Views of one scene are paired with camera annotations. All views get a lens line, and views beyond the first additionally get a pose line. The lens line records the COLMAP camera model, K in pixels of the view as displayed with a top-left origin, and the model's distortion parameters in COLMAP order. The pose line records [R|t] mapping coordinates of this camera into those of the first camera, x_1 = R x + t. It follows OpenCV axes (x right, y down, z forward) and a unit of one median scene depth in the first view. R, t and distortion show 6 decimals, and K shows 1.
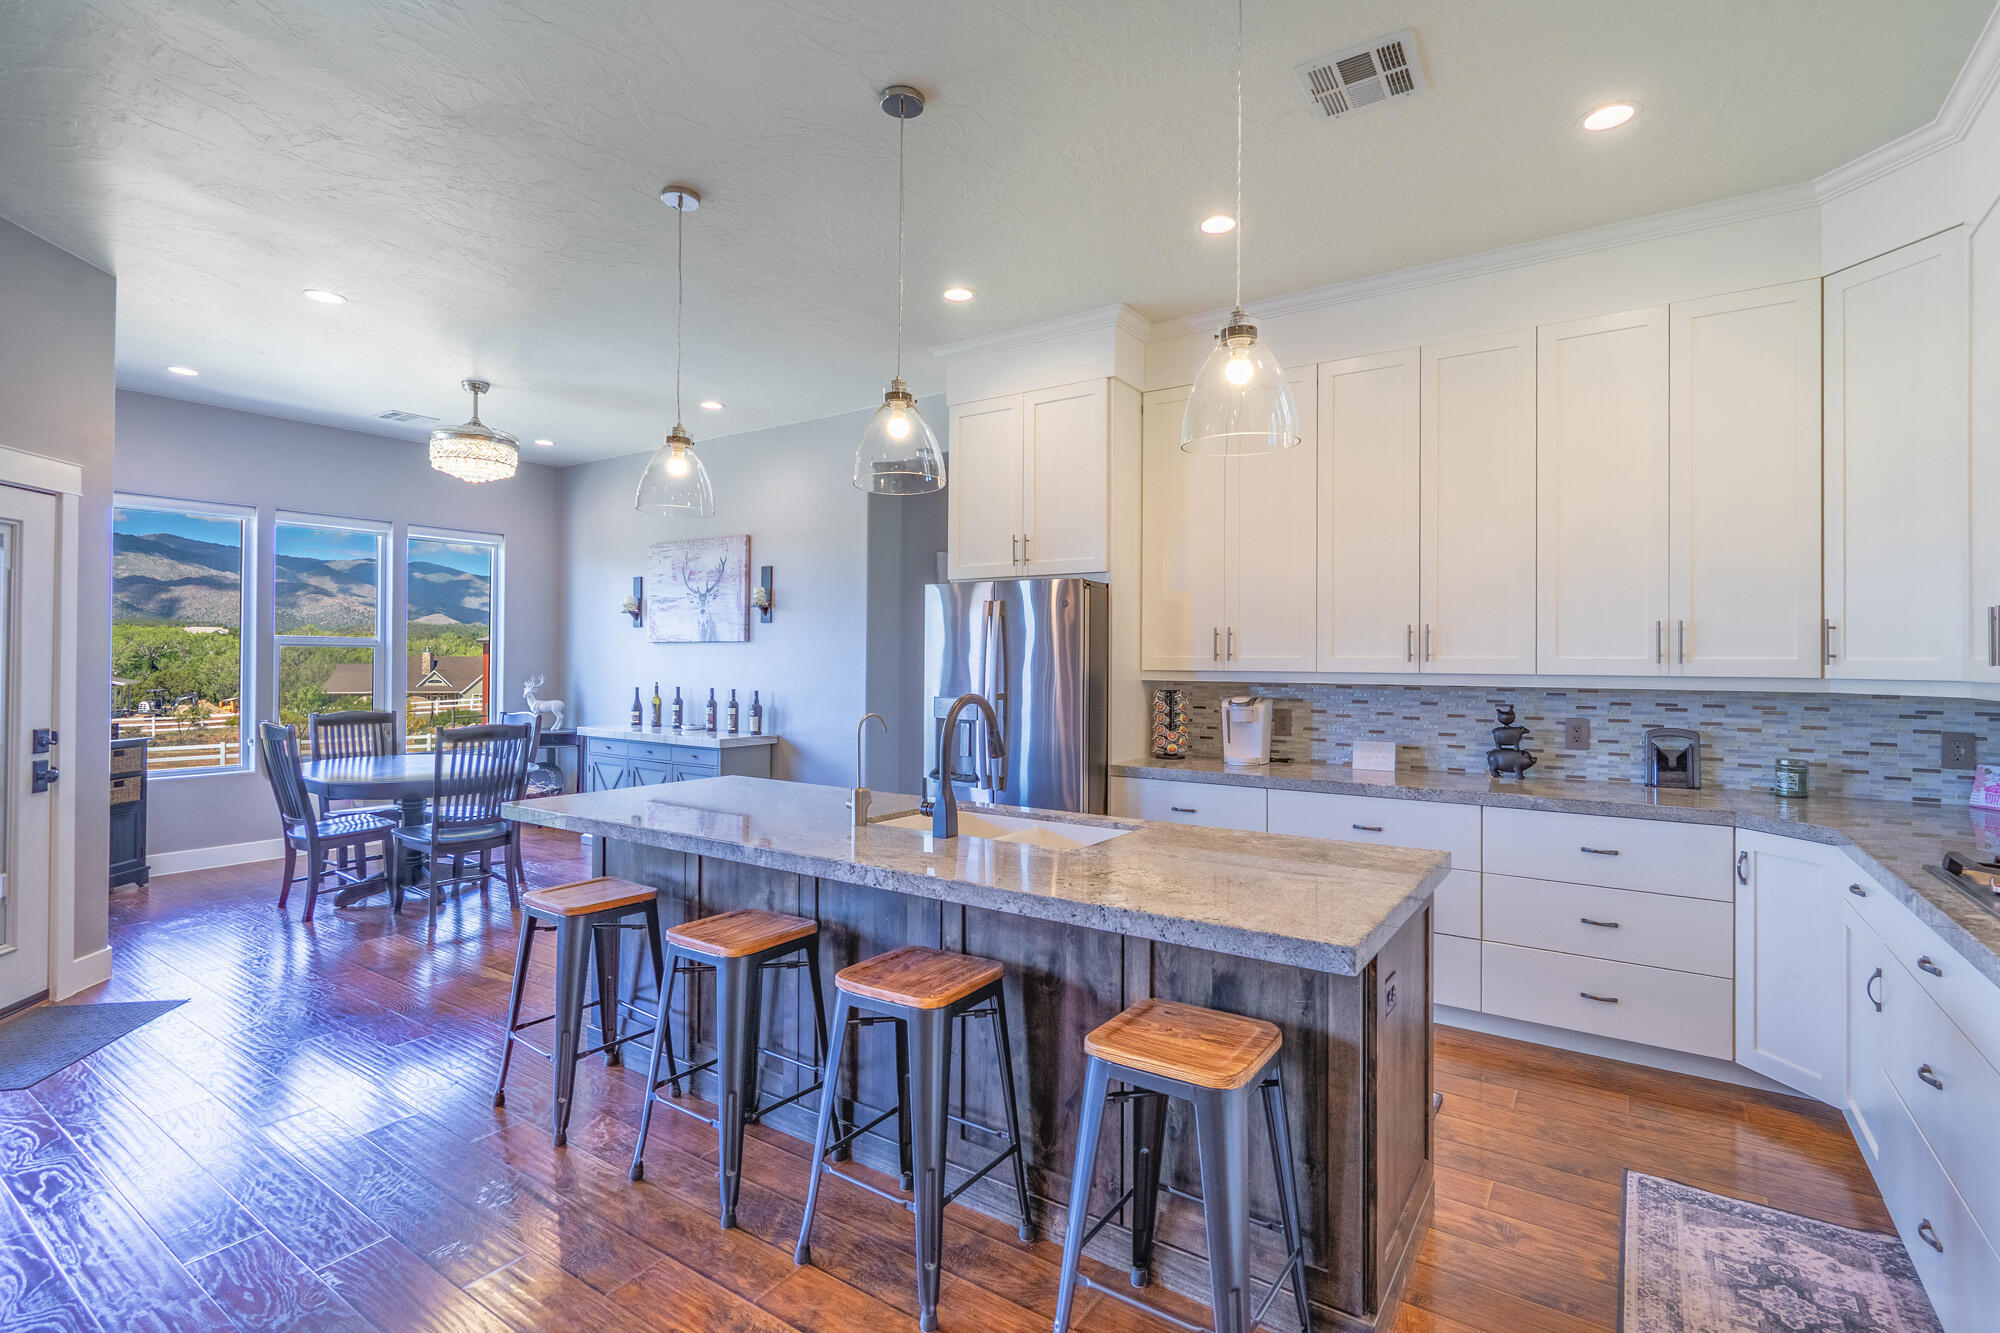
lens RADIAL K [[926.0, 0, 1006.1], [0, 926.0, 654.5], [0, 0, 1]] dist [-0.002646, -0.000537]
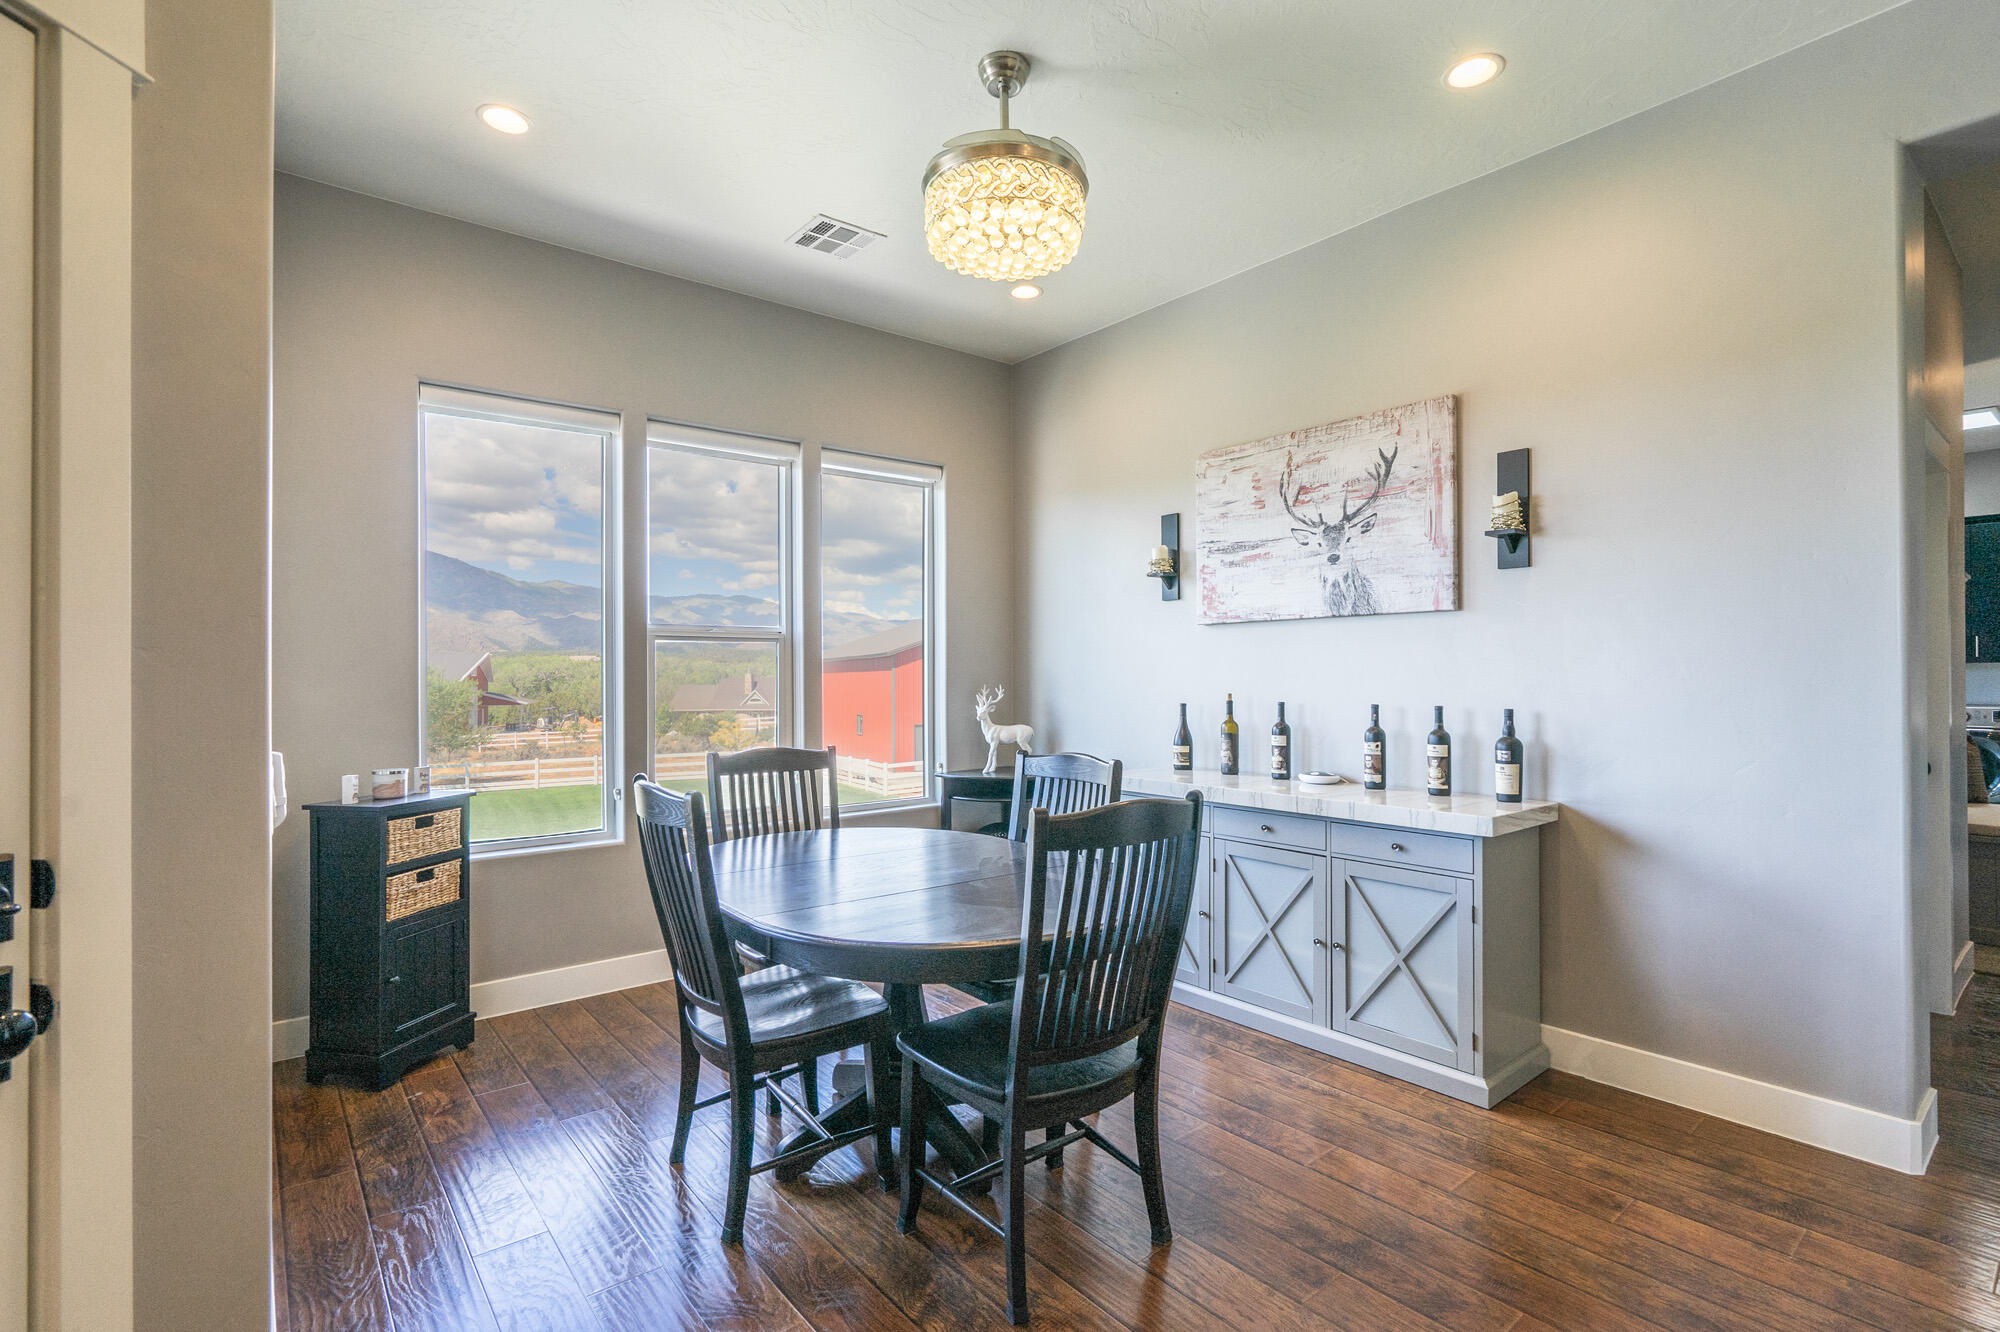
lens RADIAL K [[924.3, 0, 1000.0], [0, 924.3, 666.0], [0, 0, 1]] dist [-0.019158, -0.000151]
pose [[0.958015, -0.016291, -0.286254, -0.380329], [0.014866, 0.999864, -0.007151, 0.016333], [0.286332, 0.002595, 0.958127, 0.466353]]
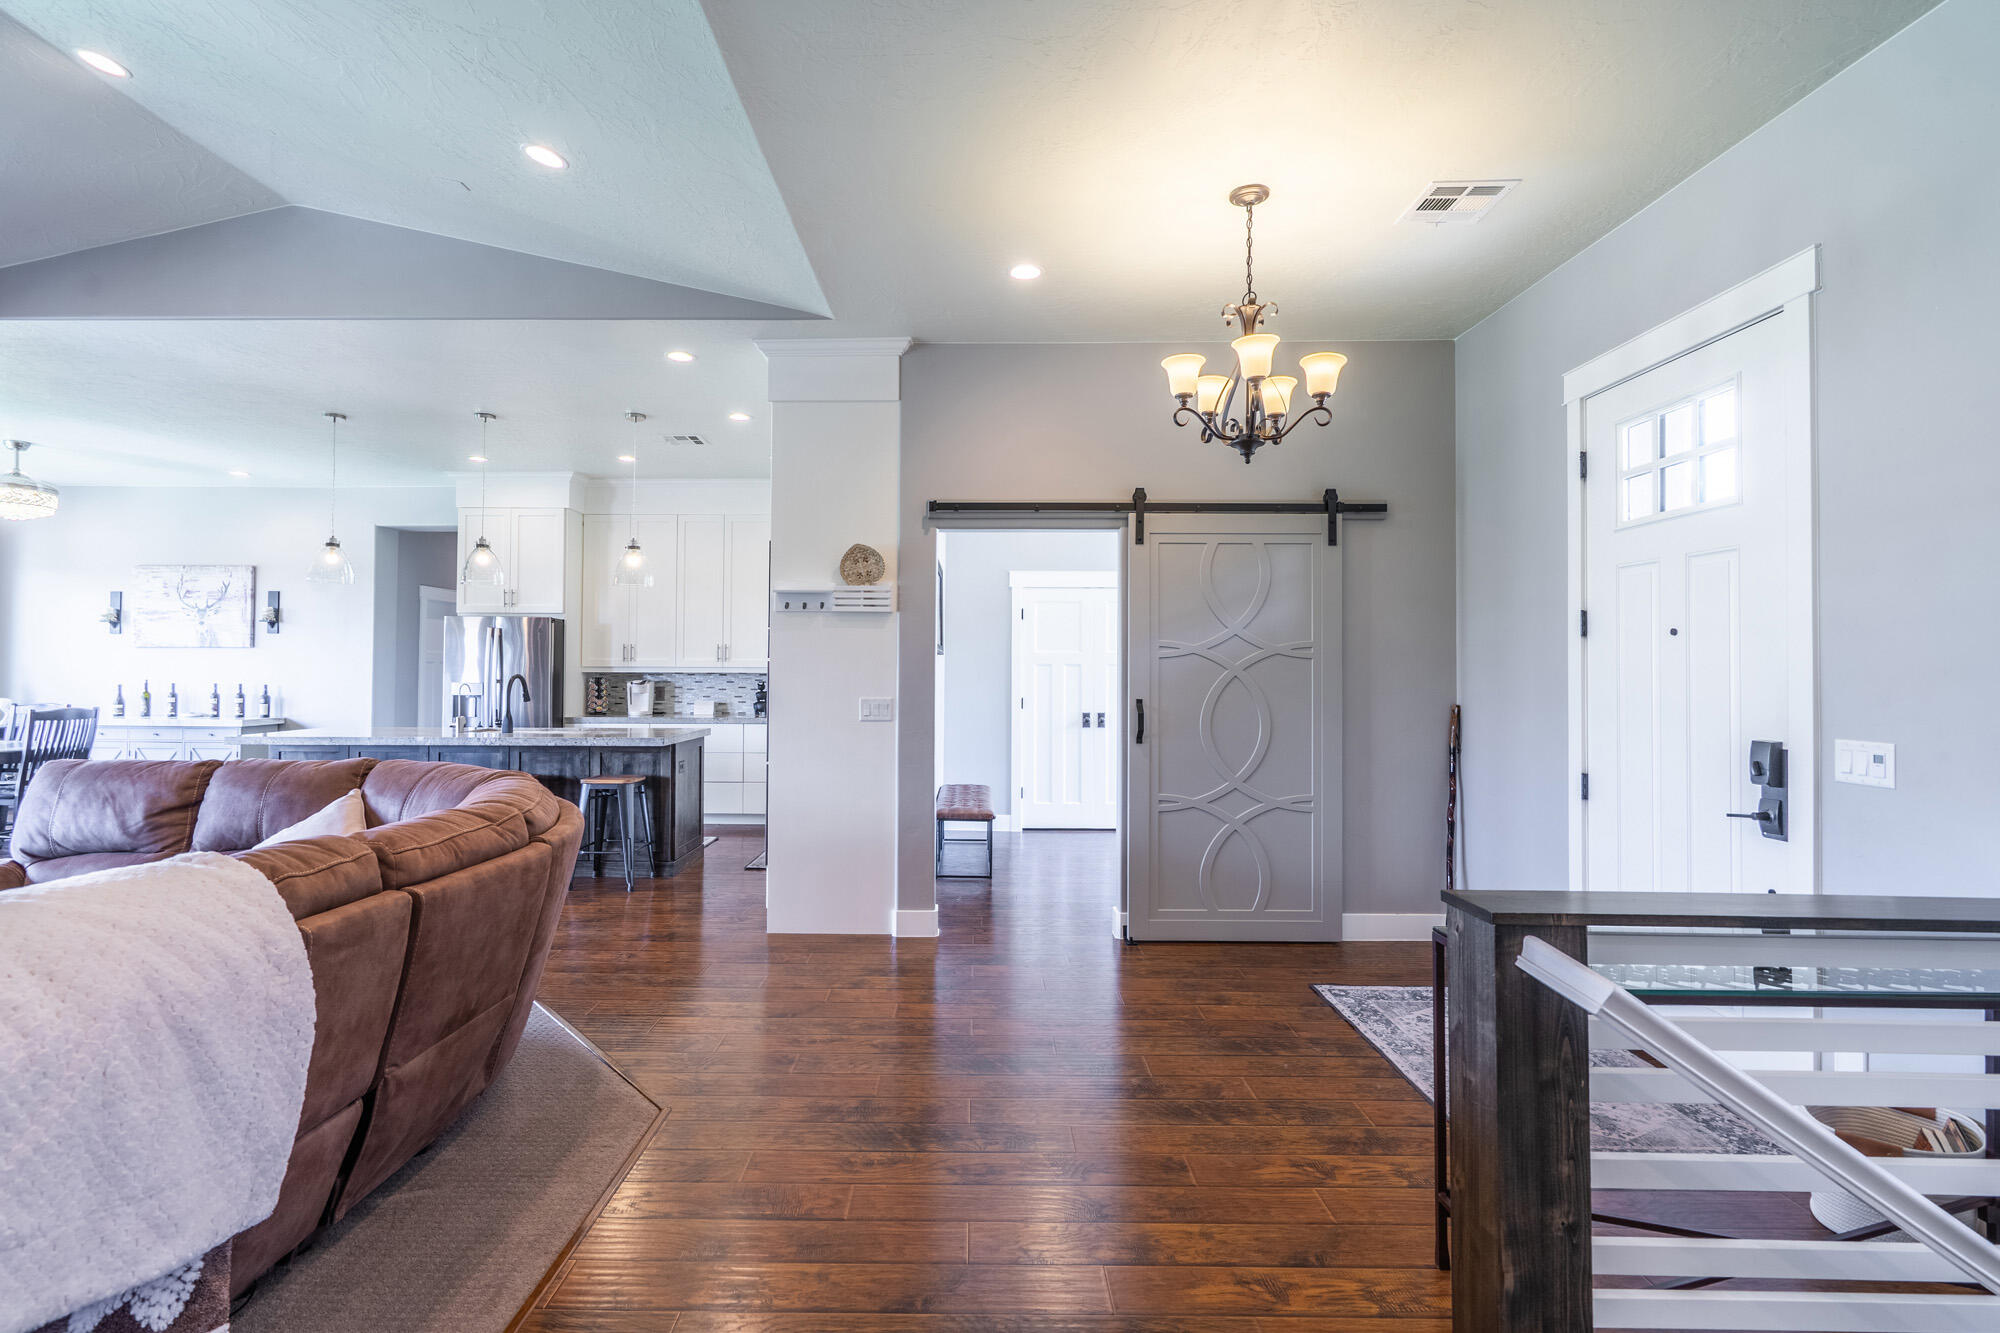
lens RADIAL K [[907.3, 0, 960.3], [0, 907.3, 648.3], [0, 0, 1]] dist [-0.001944, -0.000641]
pose [[0.836431, 0.007398, 0.548023, -0.146402], [-0.002234, 0.999947, -0.010089, -0.002025], [-0.548068, 0.007215, 0.836403, -0.631962]]
